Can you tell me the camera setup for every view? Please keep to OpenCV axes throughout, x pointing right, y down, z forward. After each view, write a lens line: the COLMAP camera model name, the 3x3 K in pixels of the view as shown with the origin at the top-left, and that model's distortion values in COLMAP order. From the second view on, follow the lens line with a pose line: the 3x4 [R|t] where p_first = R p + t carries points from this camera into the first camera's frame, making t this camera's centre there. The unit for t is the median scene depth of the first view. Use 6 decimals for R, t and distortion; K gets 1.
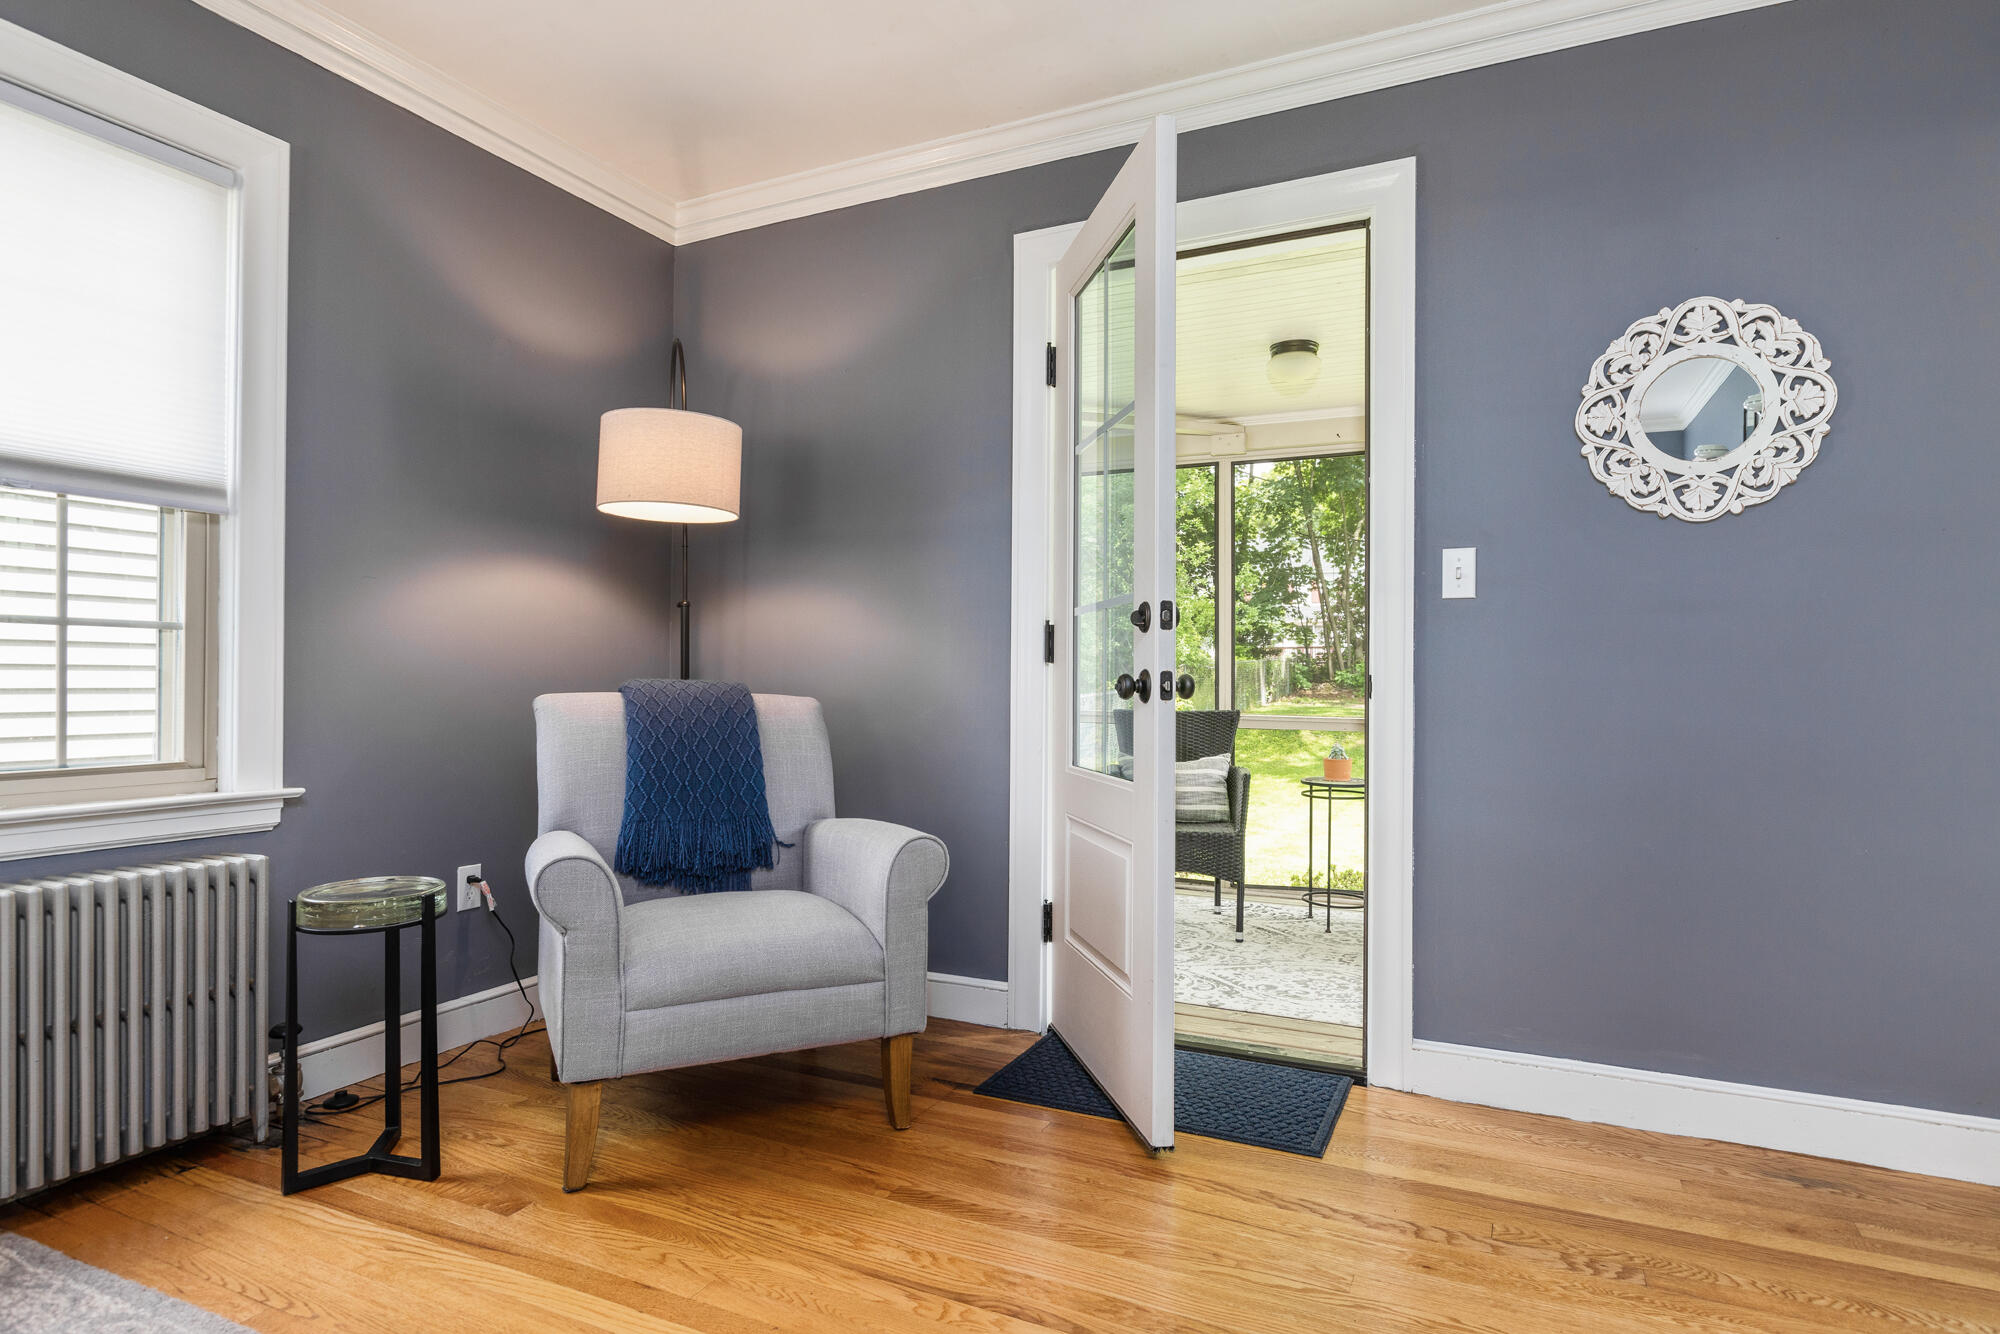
lens RADIAL K [[1098.1, 0, 1000.0], [0, 1098.1, 667.0], [0, 0, 1]] dist [-0.001944, -0.000673]
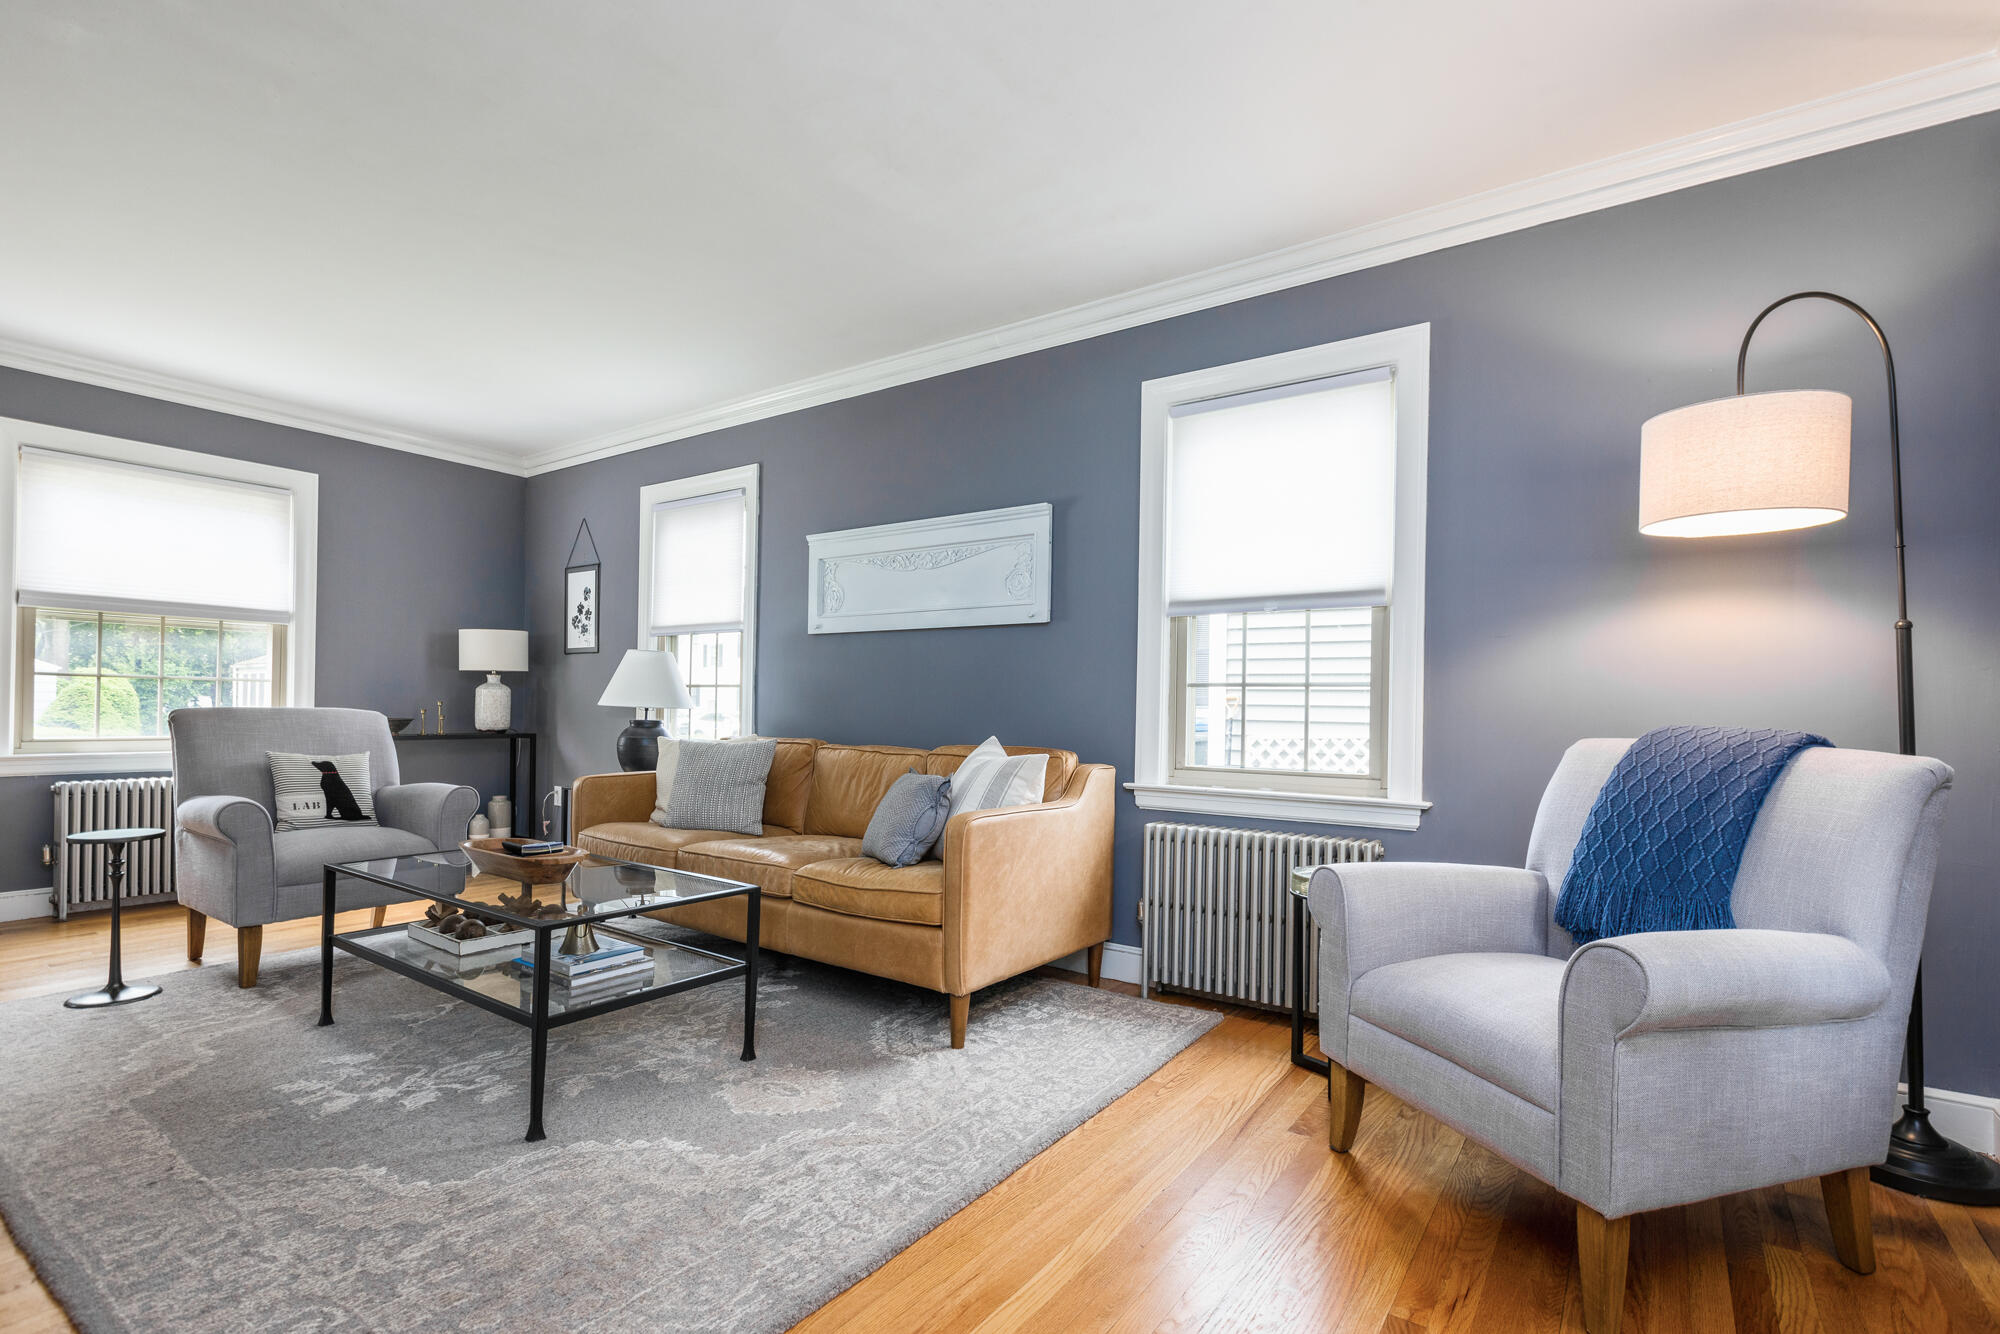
lens RADIAL K [[920.8, 0, 1002.3], [0, 920.8, 716.3], [0, 0, 1]] dist [0.000011, -0.000043]
pose [[-0.161015, -0.003437, -0.986946, 0.579690], [0.000660, 0.999993, -0.003590, 0.010271], [0.986952, -0.001230, -0.161011, 0.711505]]
